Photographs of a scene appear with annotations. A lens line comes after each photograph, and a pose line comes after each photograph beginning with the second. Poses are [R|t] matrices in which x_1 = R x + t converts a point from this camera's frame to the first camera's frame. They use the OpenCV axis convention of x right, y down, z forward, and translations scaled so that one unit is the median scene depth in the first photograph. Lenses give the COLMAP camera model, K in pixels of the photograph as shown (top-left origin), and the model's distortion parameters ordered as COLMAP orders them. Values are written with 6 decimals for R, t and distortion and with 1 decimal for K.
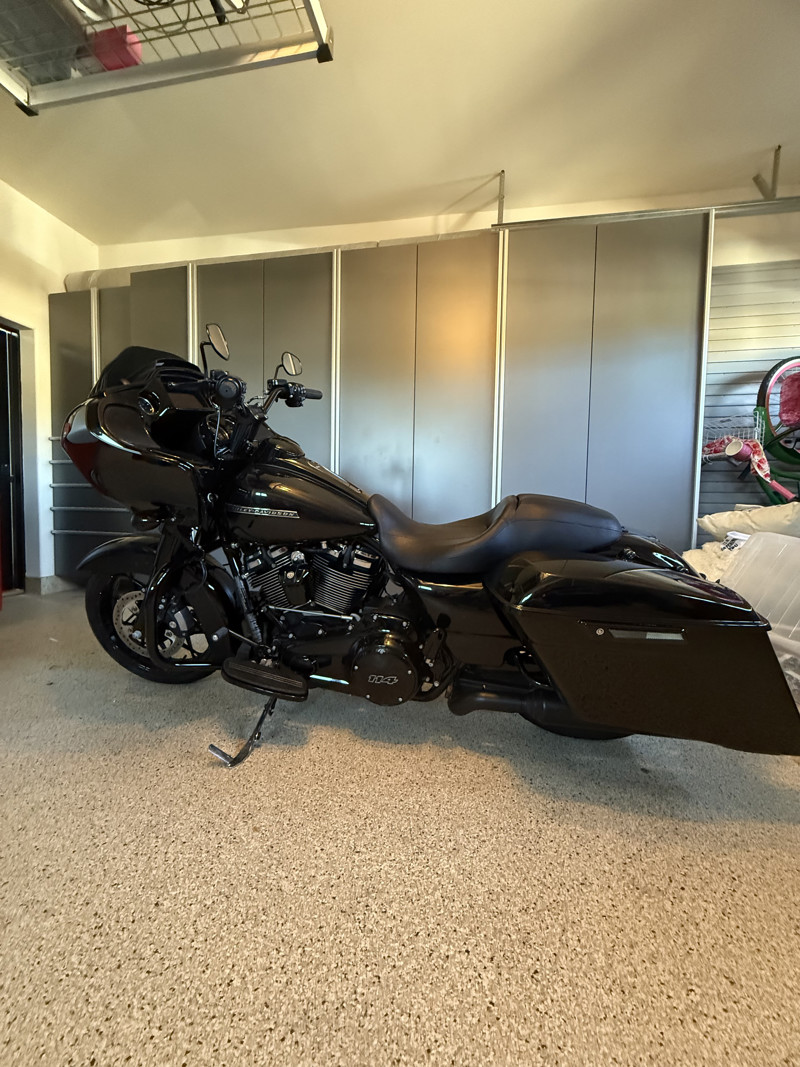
lens RADIAL K [[424.9, 0, 398.7], [0, 424.9, 532.5], [0, 0, 1]] dist [0.000138, 0.000078]
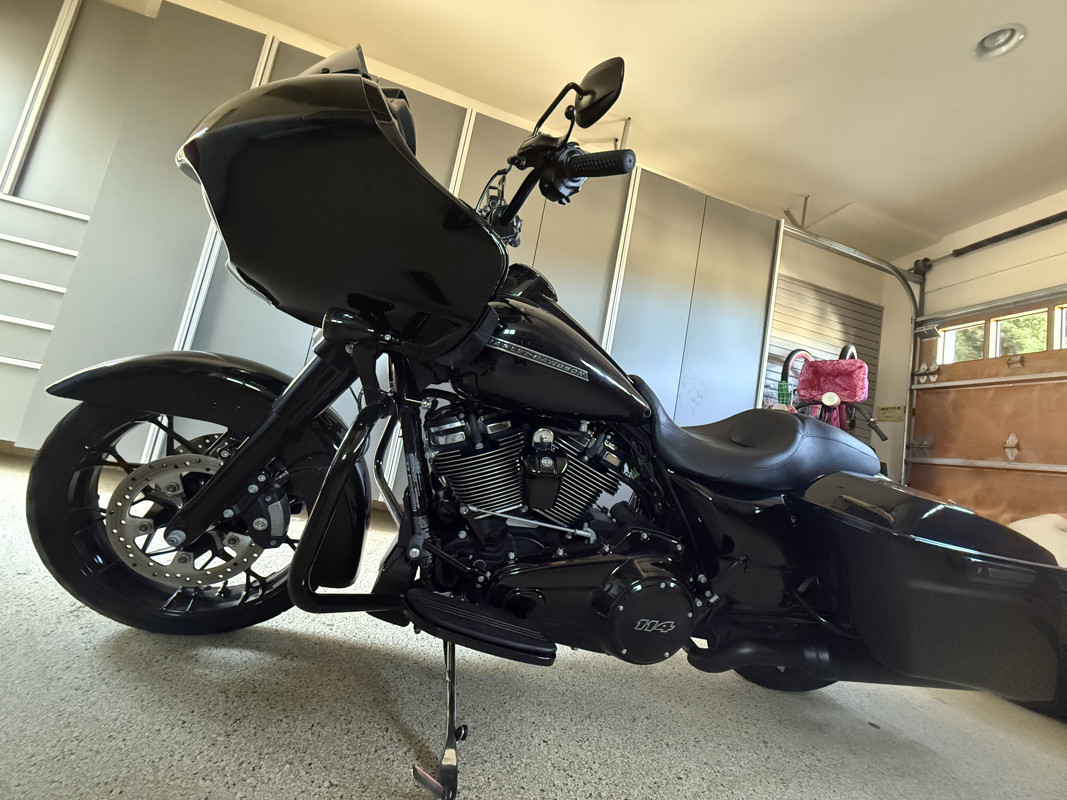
lens RADIAL K [[424.9, 0, 533.5], [0, 424.9, 400.0], [0, 0, 1]] dist [0.000138, 0.000078]
pose [[0.892888, 0.197073, 0.404862, -0.533481], [-0.143746, 0.976843, -0.158474, 0.108144], [-0.426717, 0.083302, 0.900540, 0.377699]]
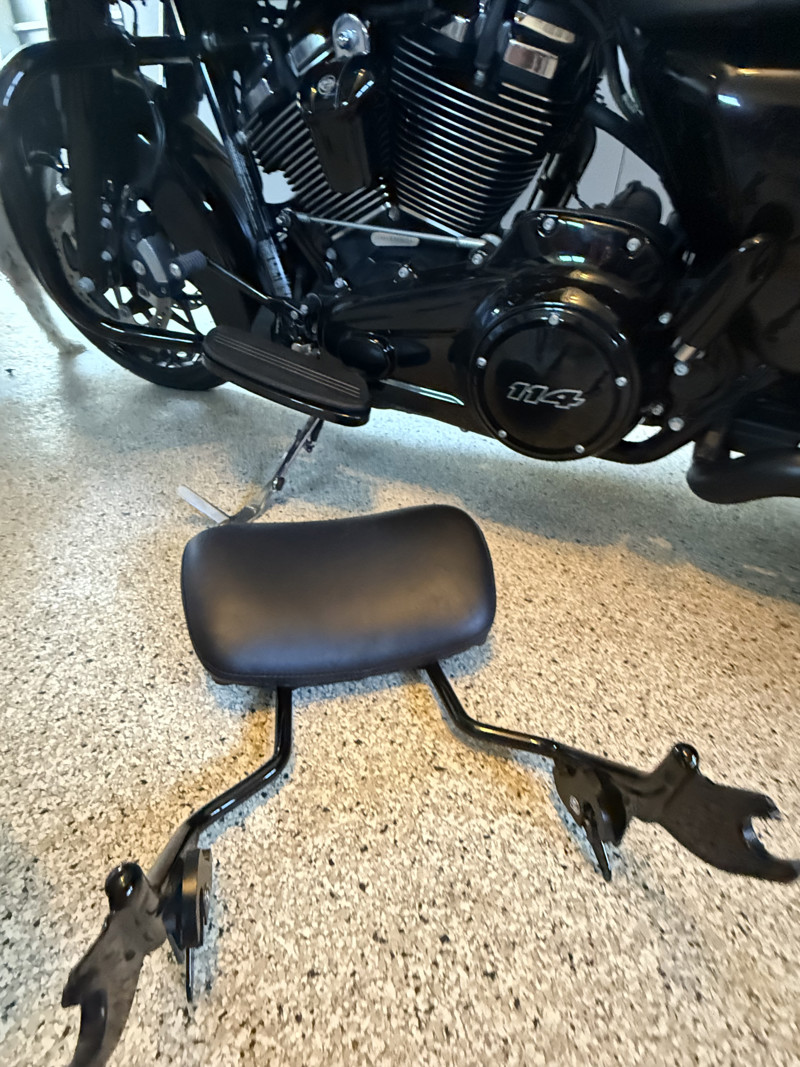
lens RADIAL K [[529.0, 0, 398.4], [0, 529.0, 530.0], [0, 0, 1]] dist [0.001634, -0.001521]
pose [[0.963695, 0.152402, -0.219240, -0.038193], [-0.029580, 0.876987, 0.479604, 0.202763], [0.265363, -0.455706, 0.849655, 0.439001]]
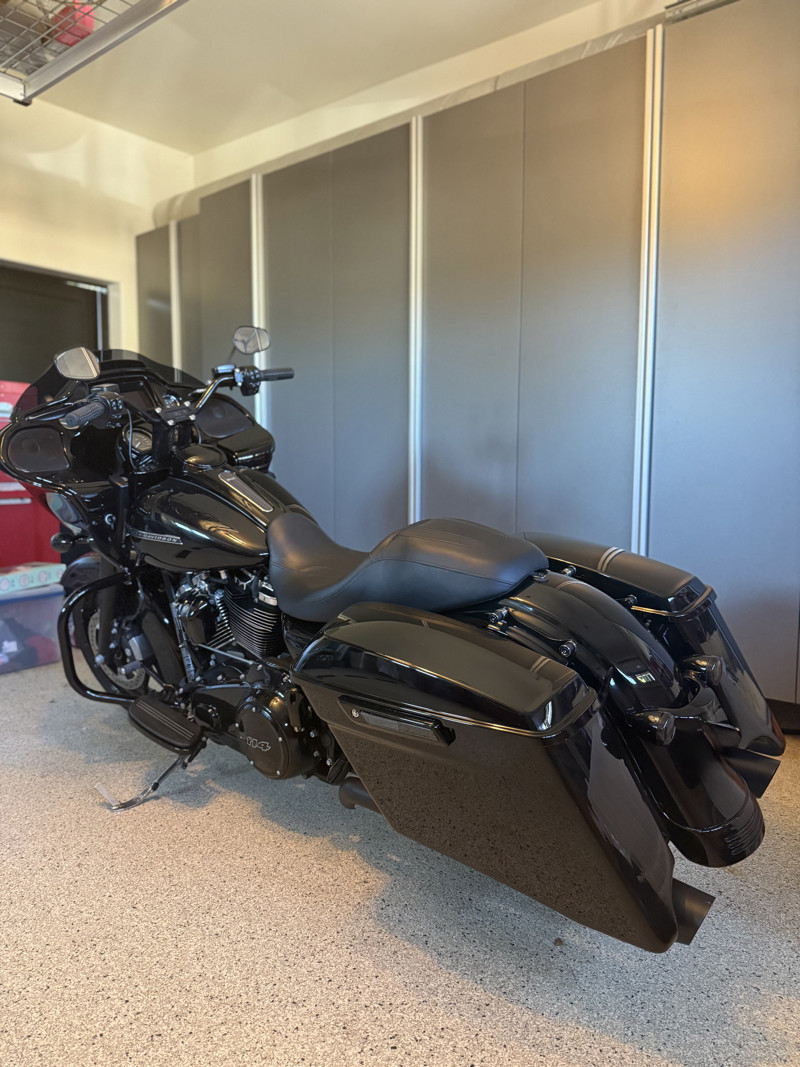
lens RADIAL K [[760.2, 0, 401.3], [0, 760.2, 525.9], [0, 0, 1]] dist [0.026669, -0.027929]
pose [[0.880320, 0.022835, -0.473831, 0.817148], [-0.013843, 0.999652, 0.022458, -0.102307], [0.474179, -0.013211, 0.880329, -0.145320]]
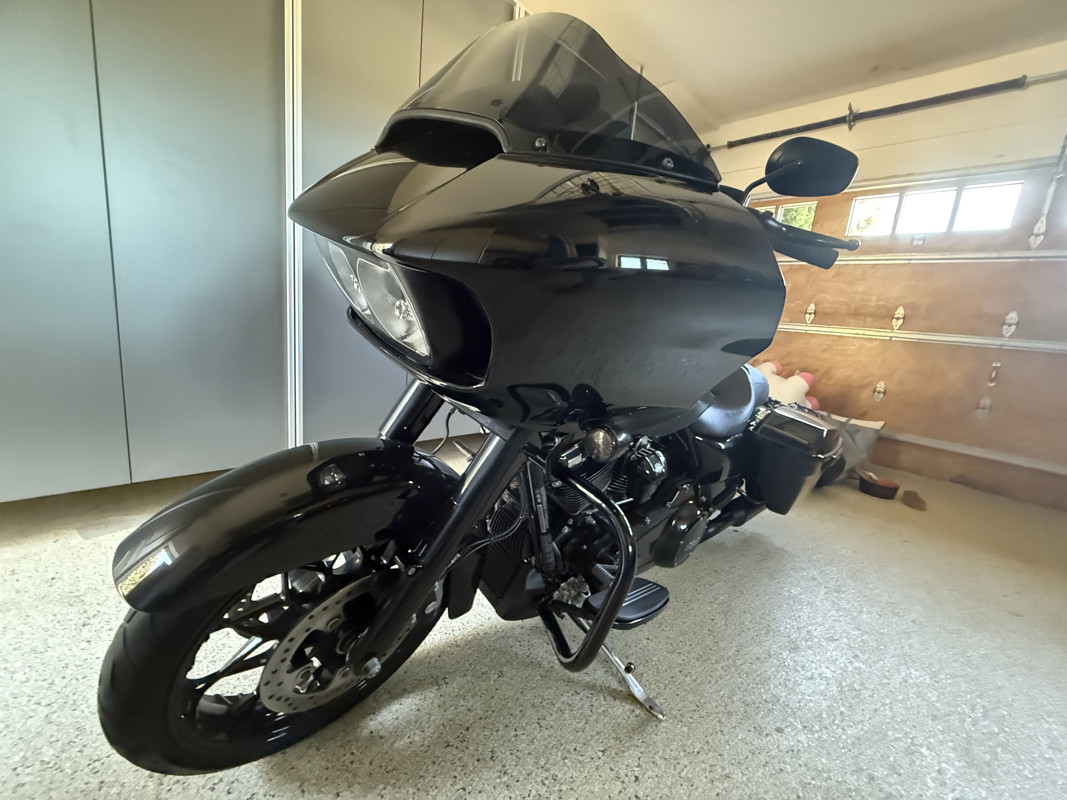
lens RADIAL K [[425.0, 0, 541.8], [0, 425.0, 395.2], [0, 0, 1]] dist [0.002153, 0.000362]
pose [[0.559252, -0.111989, 0.821399, -0.978958], [-0.043350, 0.985527, 0.163881, -0.155872], [-0.827864, -0.127258, 0.546303, 0.717375]]
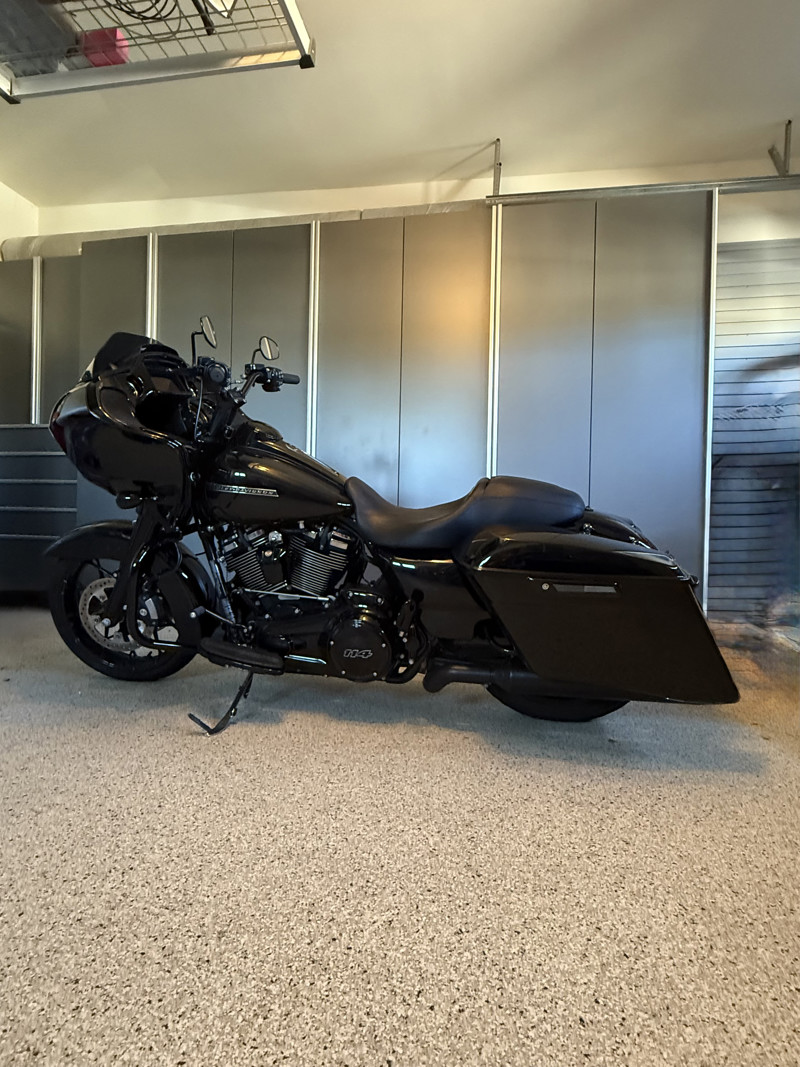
lens RADIAL K [[565.9, 0, 400.0], [0, 565.9, 533.5], [0, 0, 1]] dist [0.001388, -0.000397]
pose [[0.999917, 0.002968, 0.012522, 0.042744], [-0.002376, 0.998889, -0.047056, 0.109884], [-0.012648, 0.047023, 0.998814, -0.348019]]
